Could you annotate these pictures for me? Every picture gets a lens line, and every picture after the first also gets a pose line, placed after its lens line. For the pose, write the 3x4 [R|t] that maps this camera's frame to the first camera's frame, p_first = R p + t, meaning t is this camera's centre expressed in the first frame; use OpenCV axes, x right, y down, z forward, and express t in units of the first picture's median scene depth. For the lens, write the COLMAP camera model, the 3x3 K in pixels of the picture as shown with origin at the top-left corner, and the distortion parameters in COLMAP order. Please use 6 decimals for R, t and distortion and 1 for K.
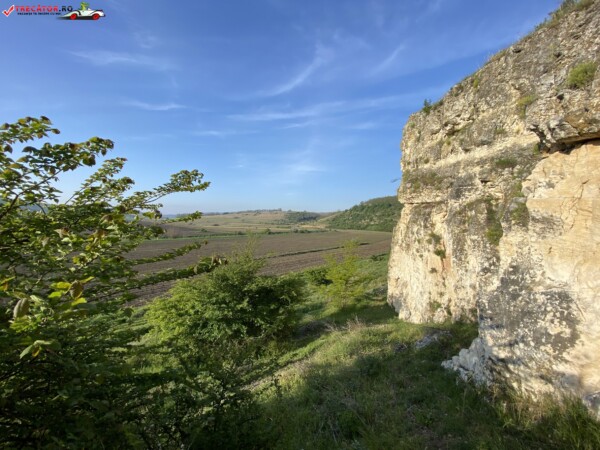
lens RADIAL K [[242.0, 0, 298.2], [0, 242.0, 224.8], [0, 0, 1]] dist [0.019130, -0.019119]
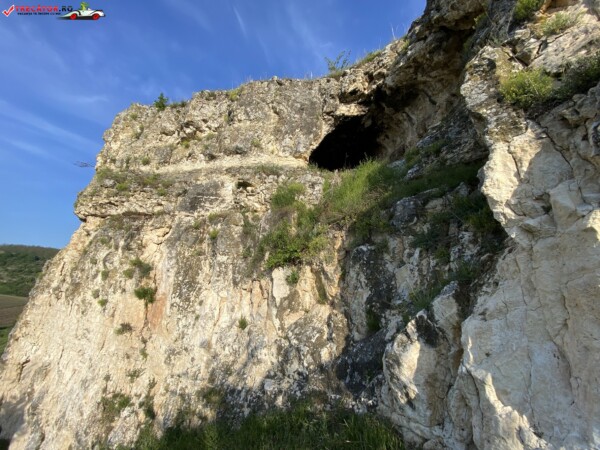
lens RADIAL K [[242.0, 0, 298.3], [0, 242.0, 228.5], [0, 0, 1]] dist [0.019130, -0.019119]
pose [[0.366997, 0.292708, 0.882970, 0.198819], [-0.052642, 0.954217, -0.294446, 0.140094], [-0.928731, 0.061580, 0.365604, 0.534084]]
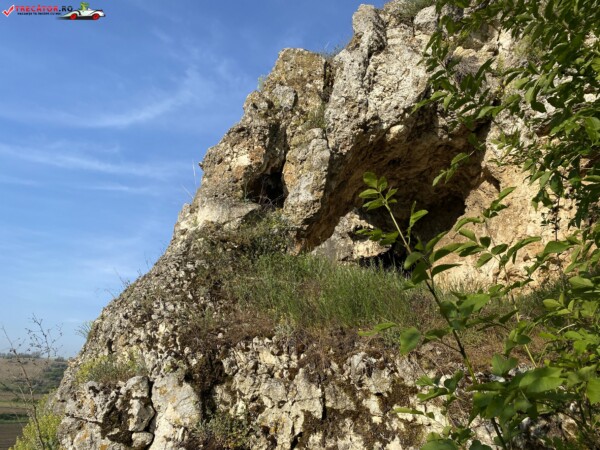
lens RADIAL K [[456.0, 0, 288.7], [0, 456.0, 212.8], [0, 0, 1]] dist [0.044796, -0.052613]
pose [[0.917867, 0.183617, 0.351858, 0.344784], [-0.039366, 0.924292, -0.379651, -0.186293], [-0.394930, 0.334618, 0.855606, -0.194759]]
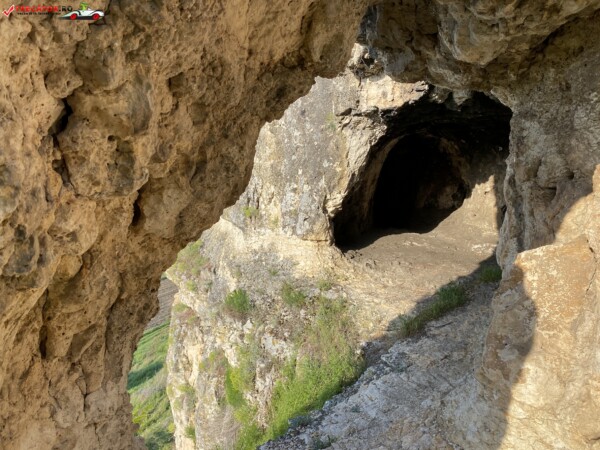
lens RADIAL K [[456.0, 0, 297.3], [0, 456.0, 226.9], [0, 0, 1]] dist [0.044796, -0.052613]
pose [[0.933281, -0.061574, 0.353829, 0.567179], [0.045662, 0.997542, 0.053154, -0.378446], [-0.356232, -0.033451, 0.933799, 0.135247]]
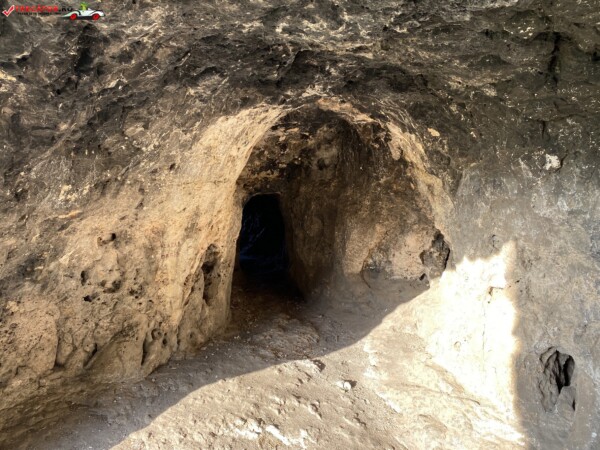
lens RADIAL K [[456.0, 0, 285.7], [0, 456.0, 230.3], [0, 0, 1]] dist [0.044796, -0.052613]
pose [[0.952392, -0.013798, 0.304564, 0.988354], [-0.008960, 0.997277, 0.073200, -0.436087], [-0.304745, -0.072444, 0.949675, 0.574180]]
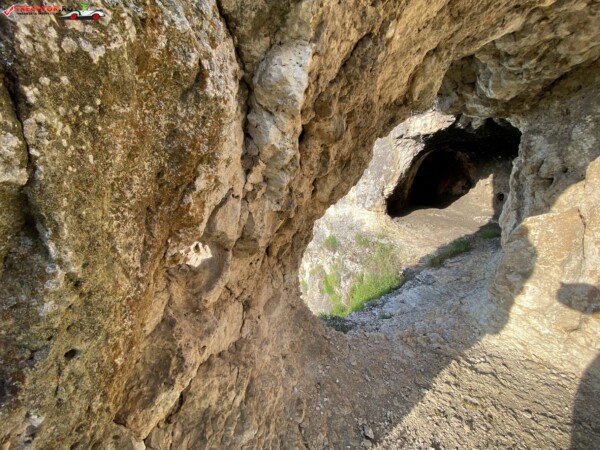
lens RADIAL K [[242.0, 0, 297.9], [0, 242.0, 226.6], [0, 0, 1]] dist [0.019130, -0.019119]
pose [[0.992416, -0.050530, 0.112063, 0.546374], [0.035218, 0.990270, 0.134632, -0.374596], [-0.117776, -0.129664, 0.984539, 0.136645]]
